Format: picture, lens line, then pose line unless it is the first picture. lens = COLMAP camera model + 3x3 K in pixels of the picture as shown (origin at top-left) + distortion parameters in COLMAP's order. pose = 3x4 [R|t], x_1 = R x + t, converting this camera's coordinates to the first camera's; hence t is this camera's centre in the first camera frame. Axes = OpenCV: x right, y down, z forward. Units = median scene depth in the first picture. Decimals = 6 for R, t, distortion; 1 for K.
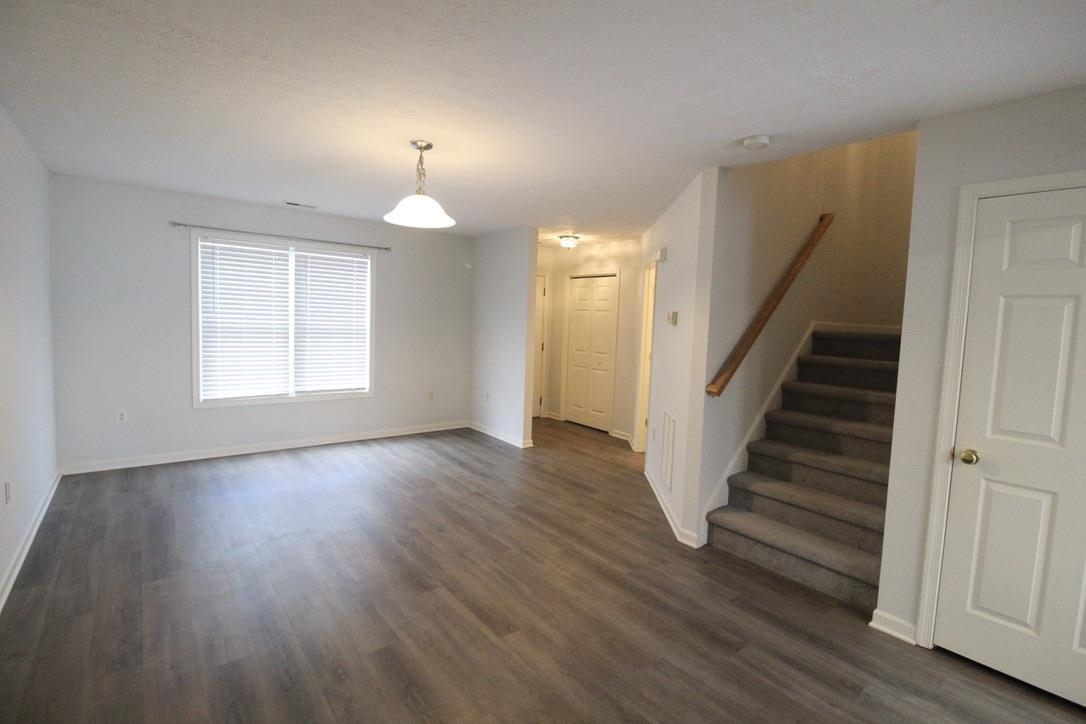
lens RADIAL K [[501.7, 0, 552.1], [0, 501.7, 355.5], [0, 0, 1]] dist [0.005011, -0.015558]
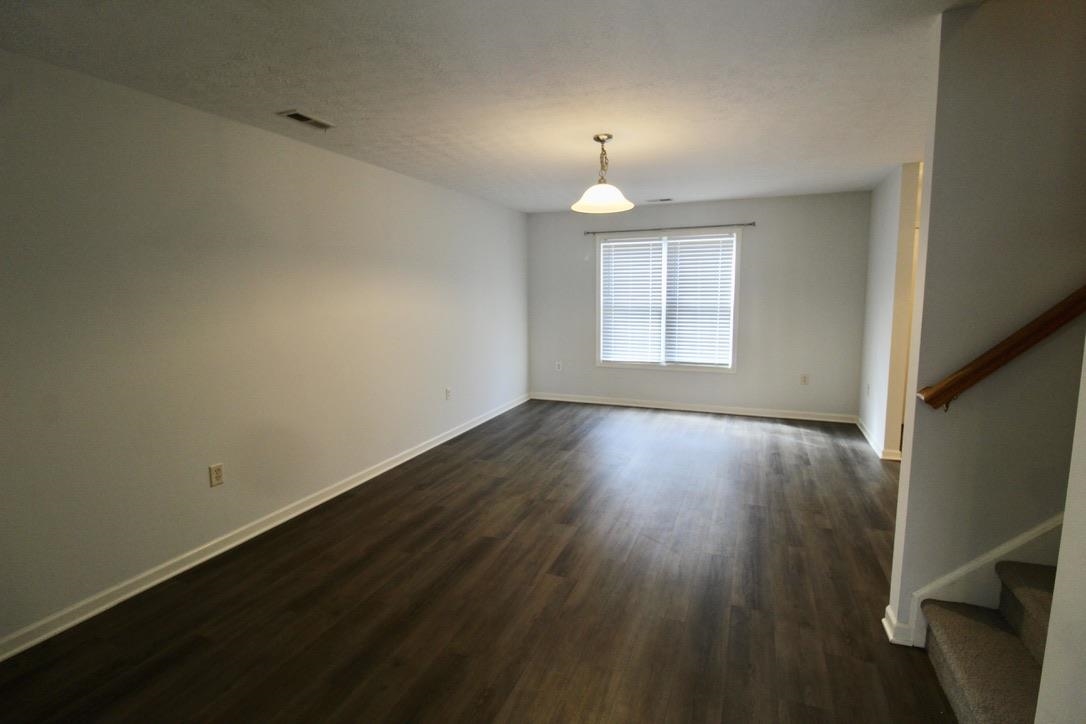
lens RADIAL K [[501.7, 0, 552.1], [0, 501.7, 355.5], [0, 0, 1]] dist [0.005011, -0.015558]
pose [[0.484093, 0.067605, -0.872401, 0.531873], [-0.035811, 0.997706, 0.057444, 0.001654], [0.874284, 0.003433, 0.485403, 0.280179]]
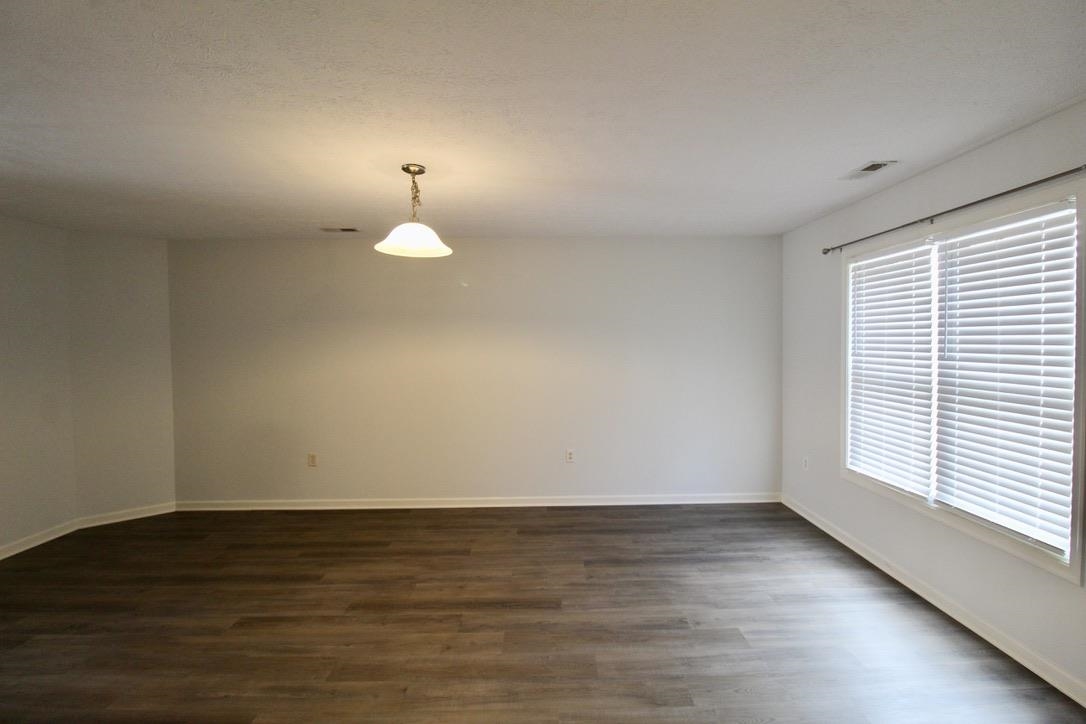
lens RADIAL K [[501.7, 0, 552.1], [0, 501.7, 355.5], [0, 0, 1]] dist [0.005011, -0.015558]
pose [[-0.620742, -0.015358, -0.783864, 0.235414], [-0.075433, 0.996340, 0.040215, -0.101709], [0.780378, 0.084093, -0.619628, 1.395158]]
